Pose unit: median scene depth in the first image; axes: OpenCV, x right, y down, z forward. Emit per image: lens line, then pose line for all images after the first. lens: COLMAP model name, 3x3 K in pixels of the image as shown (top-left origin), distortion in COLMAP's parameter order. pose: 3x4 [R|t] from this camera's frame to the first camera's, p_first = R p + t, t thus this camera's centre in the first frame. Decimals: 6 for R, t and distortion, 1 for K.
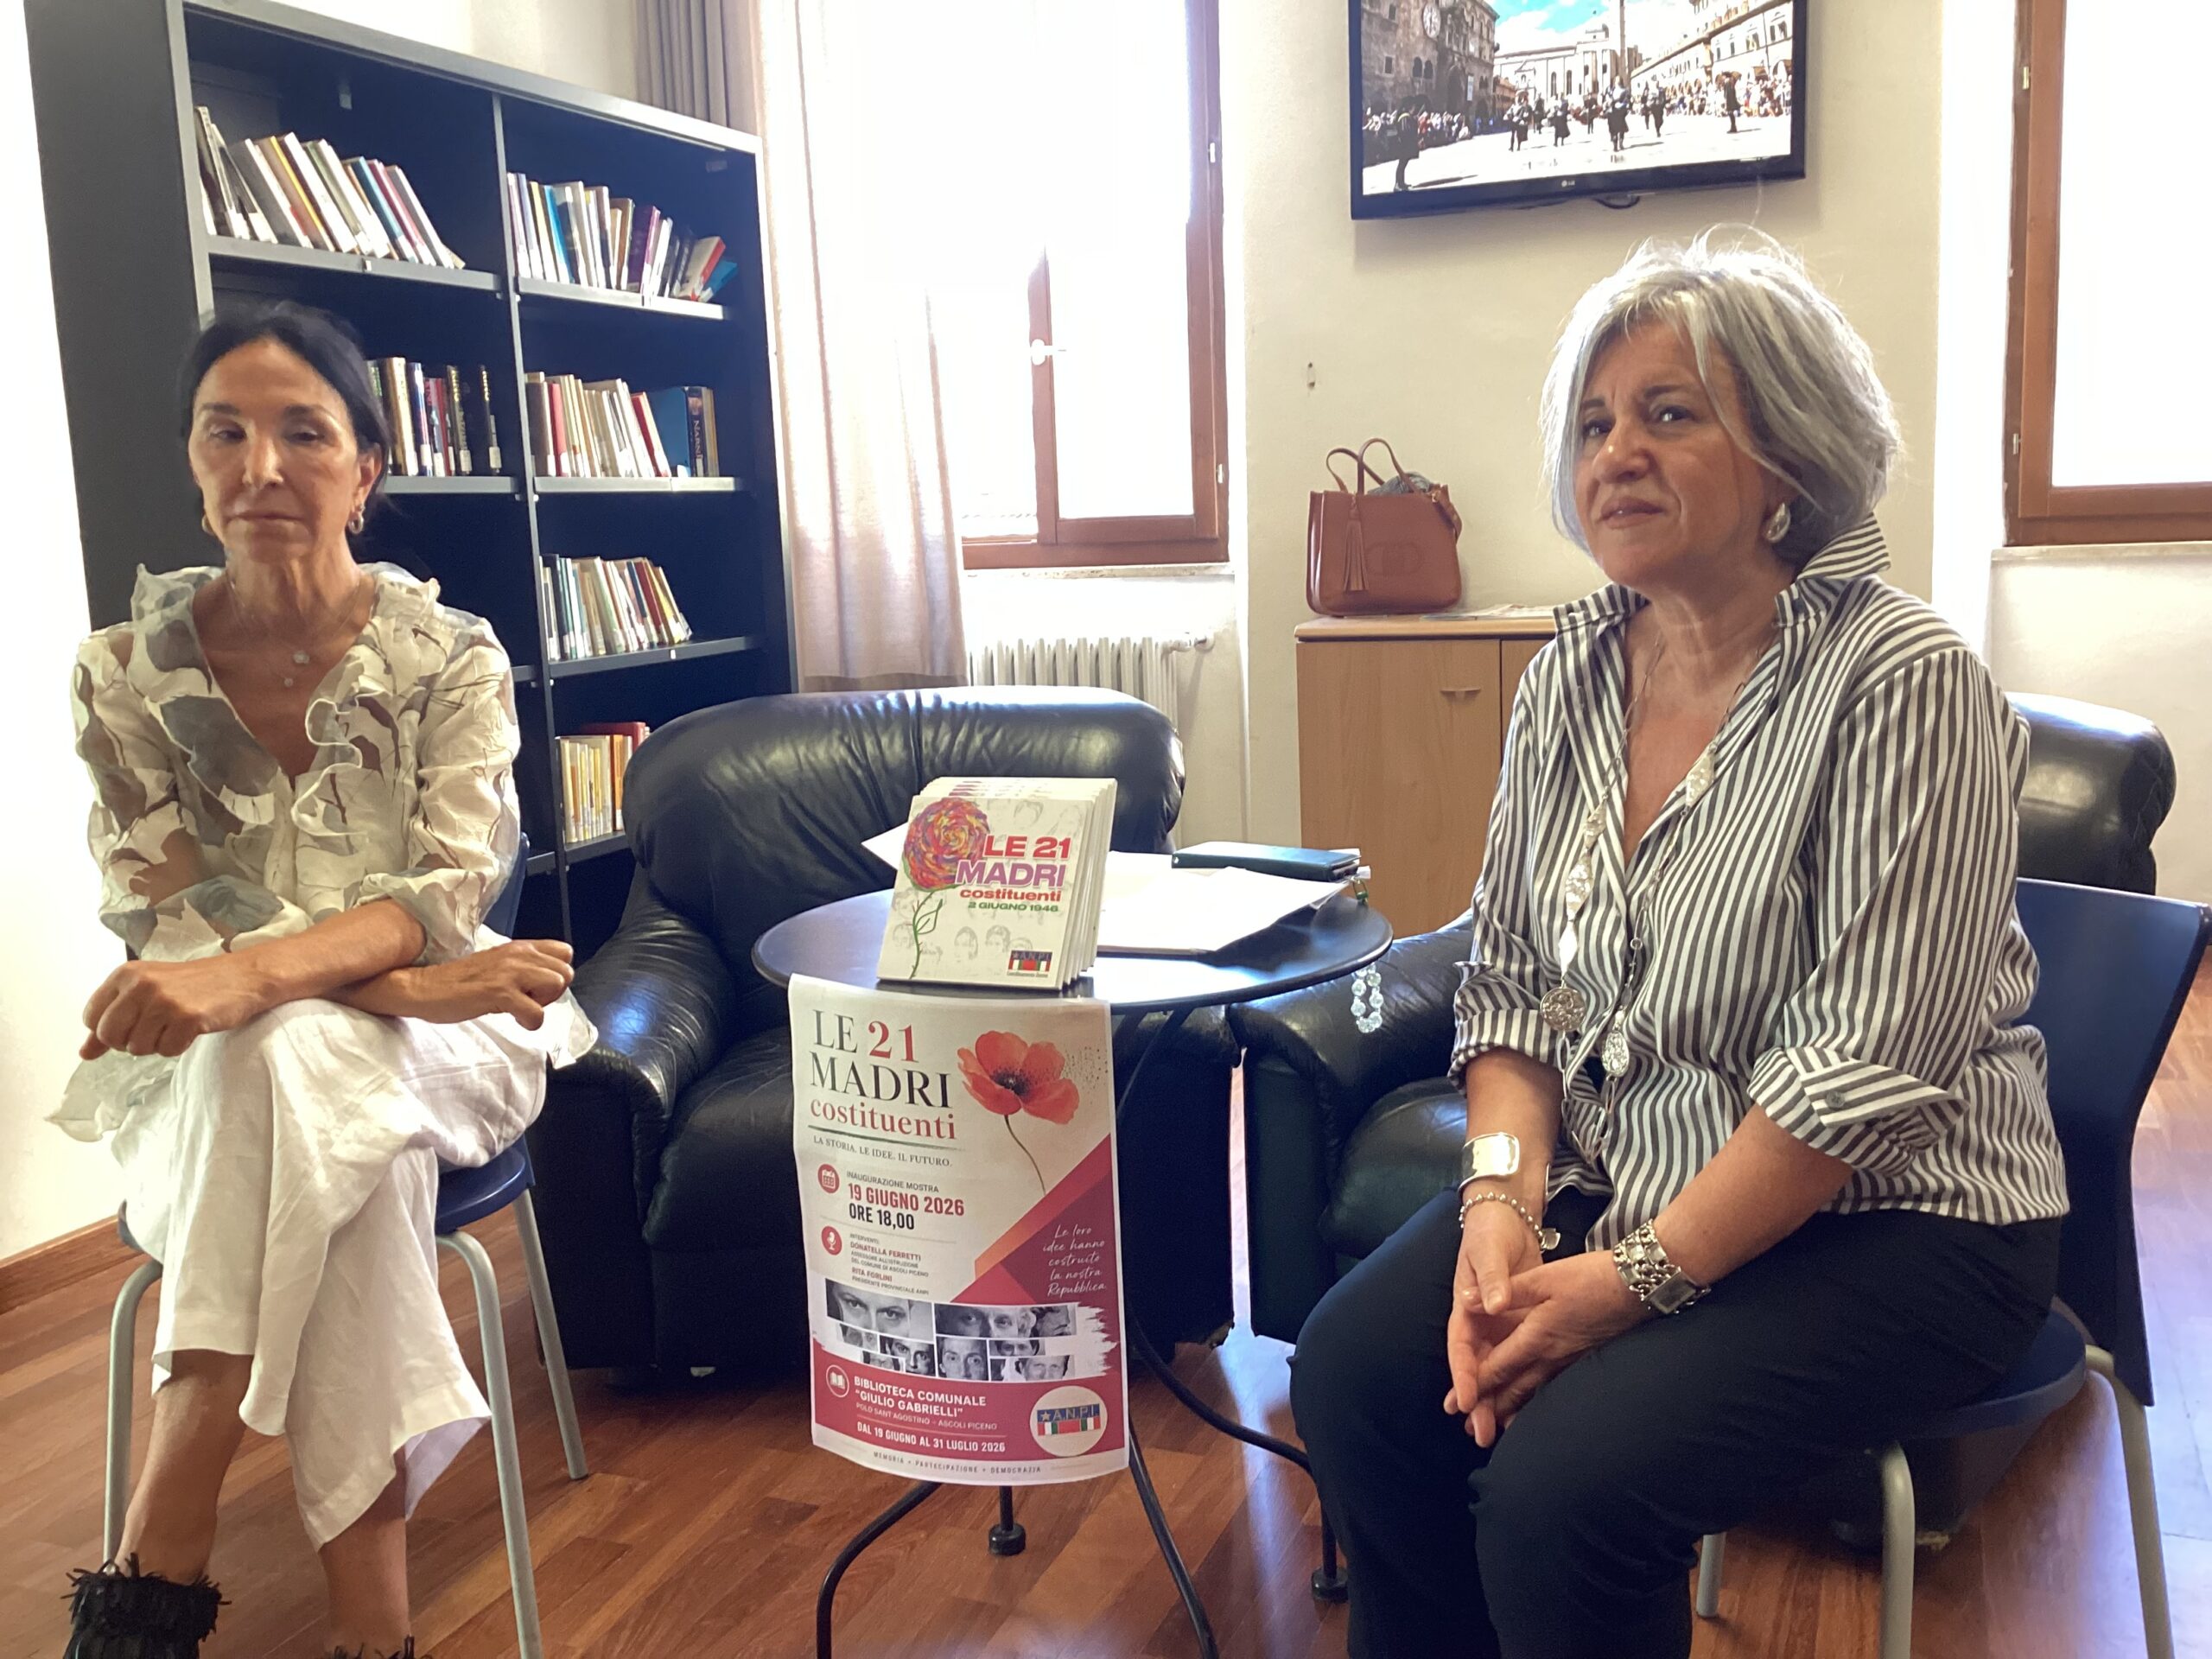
lens RADIAL K [[1987.5, 0, 1093.4], [0, 1987.5, 871.8], [0, 0, 1]] dist [0.060107, -0.134430]
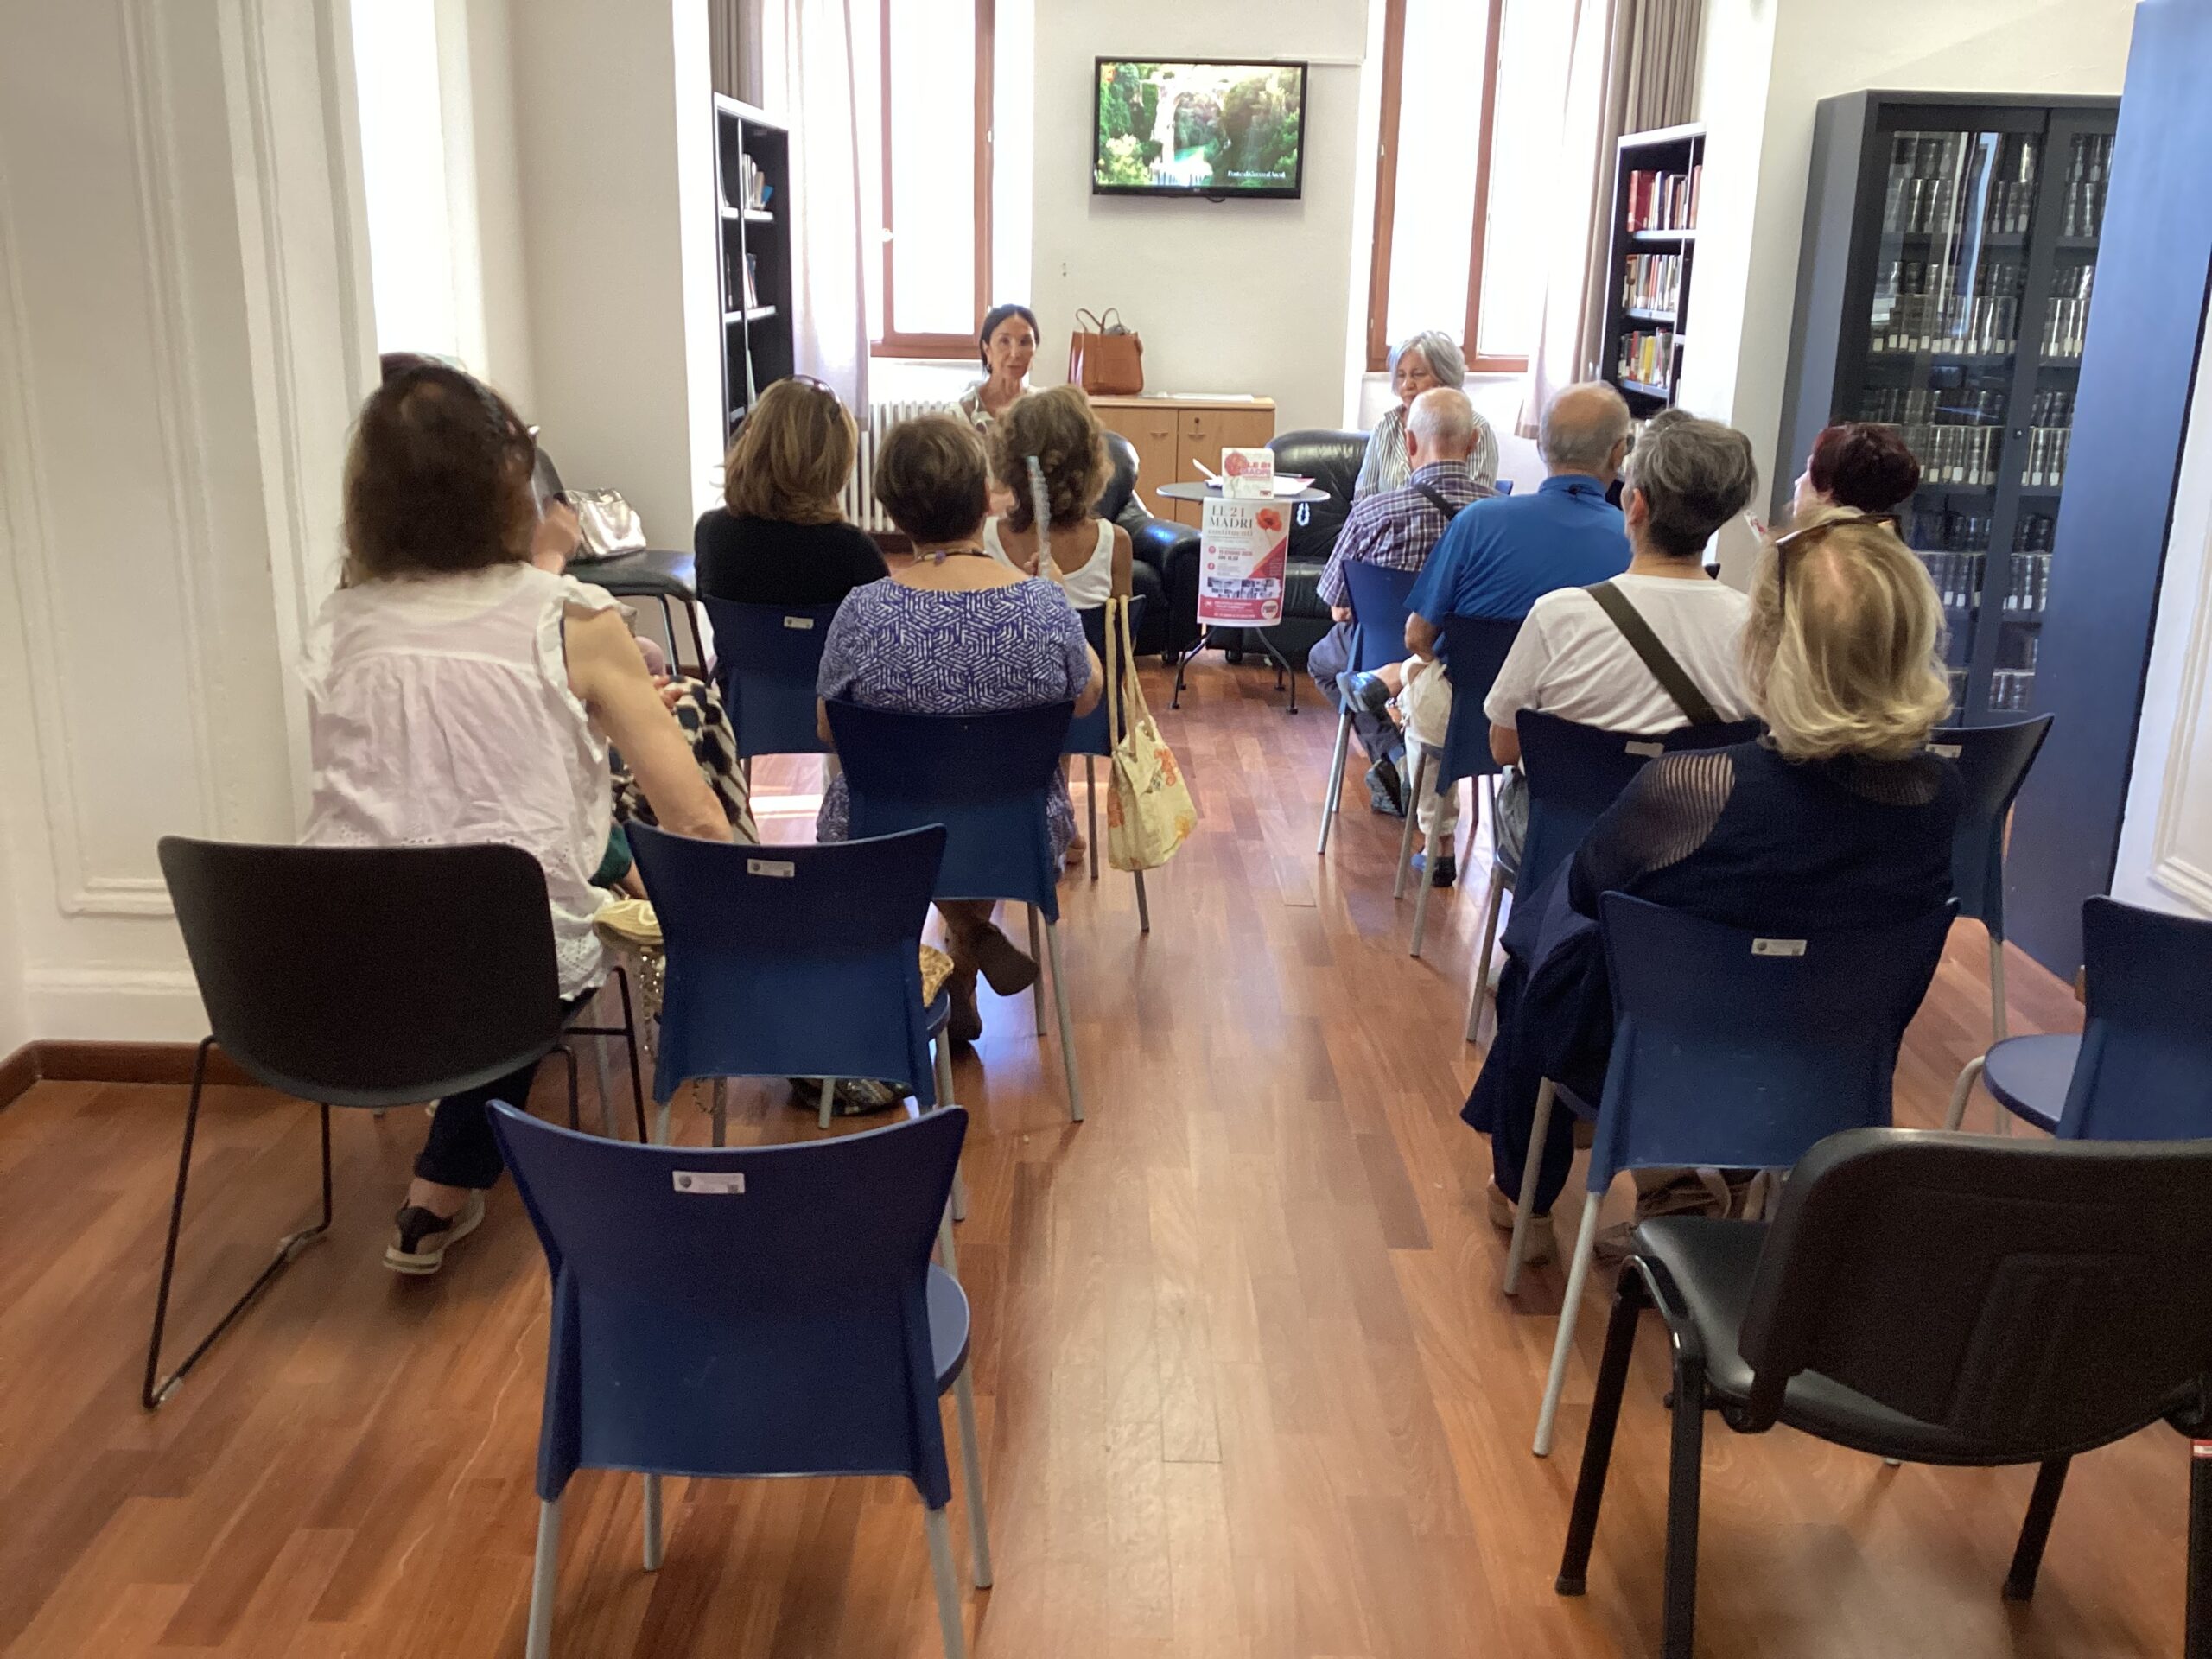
lens RADIAL K [[1987.5, 0, 1111.1], [0, 1987.5, 871.2], [0, 0, 1]] dist [0.060107, -0.134430]
pose [[0.921130, -0.056866, 0.385078, -0.725715], [0.010442, 0.992525, 0.121591, 0.117394], [-0.389114, -0.107980, 0.914839, -1.010961]]
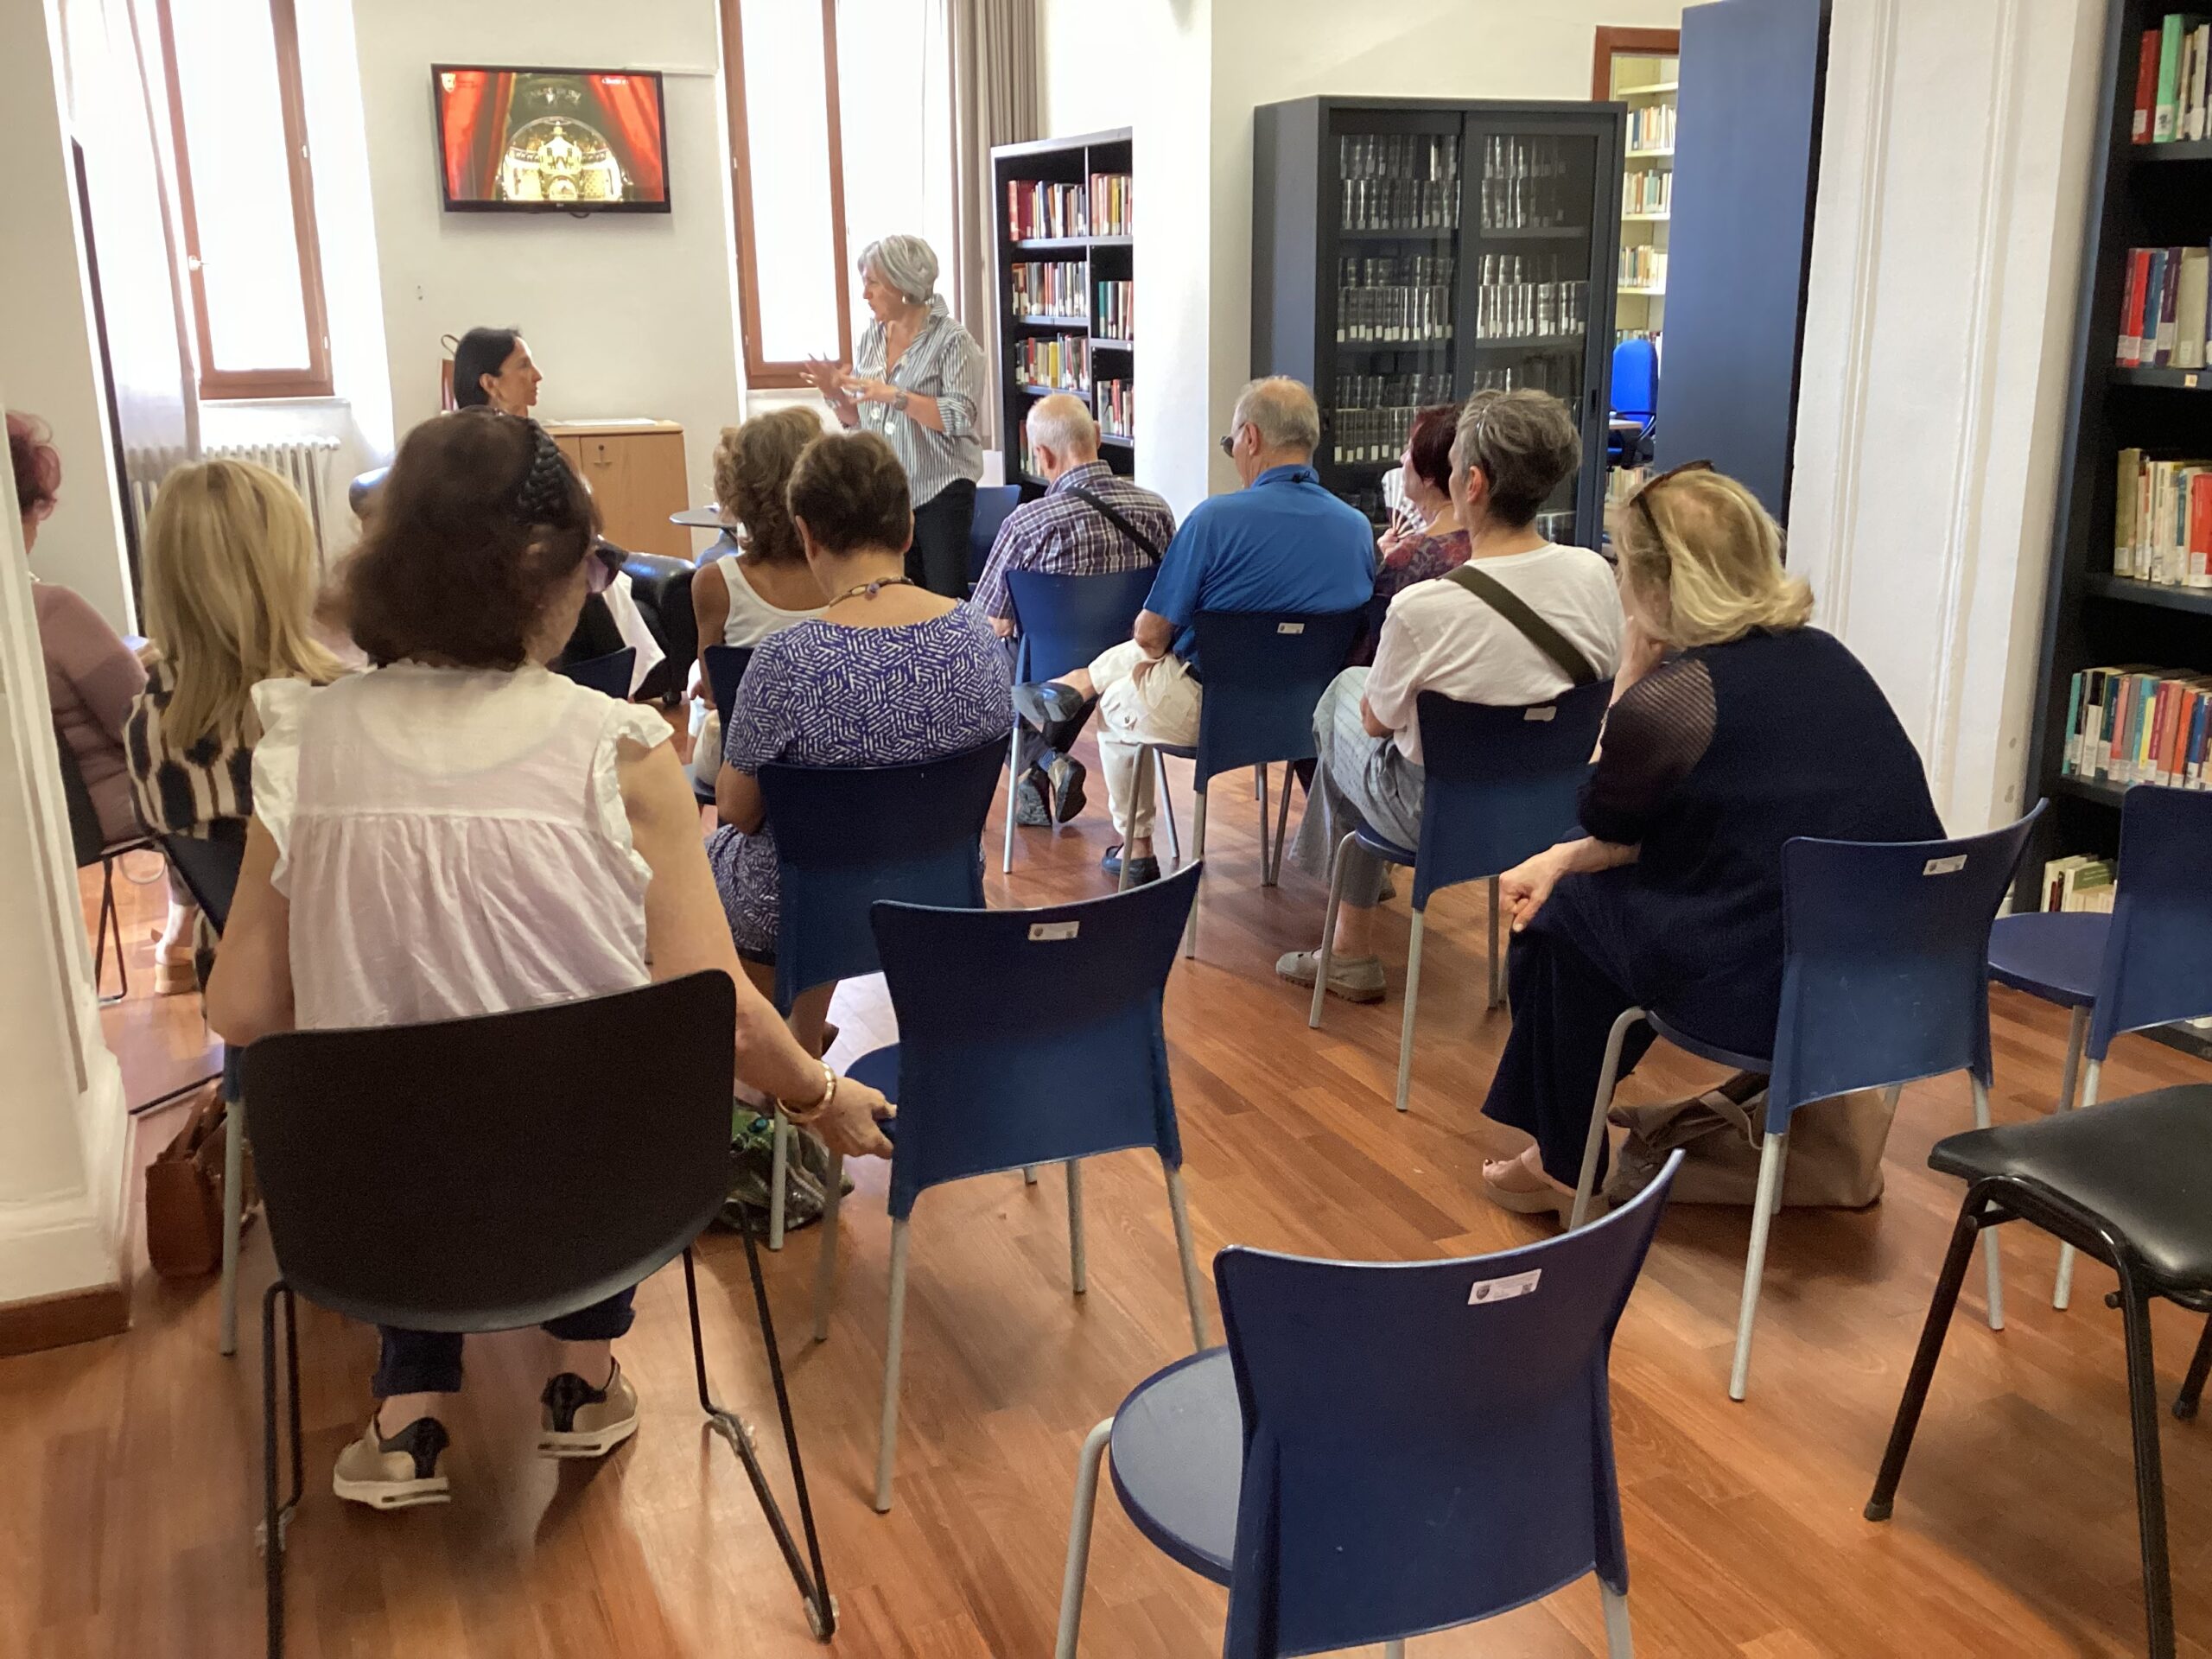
lens RADIAL K [[1987.5, 0, 1143.5], [0, 1987.5, 862.3], [0, 0, 1]] dist [0.060107, -0.134430]
pose [[0.691837, -0.169726, 0.701822, -0.896063], [0.108870, 0.985389, 0.130982, 0.104558], [-0.713799, -0.014211, 0.700207, -0.843185]]
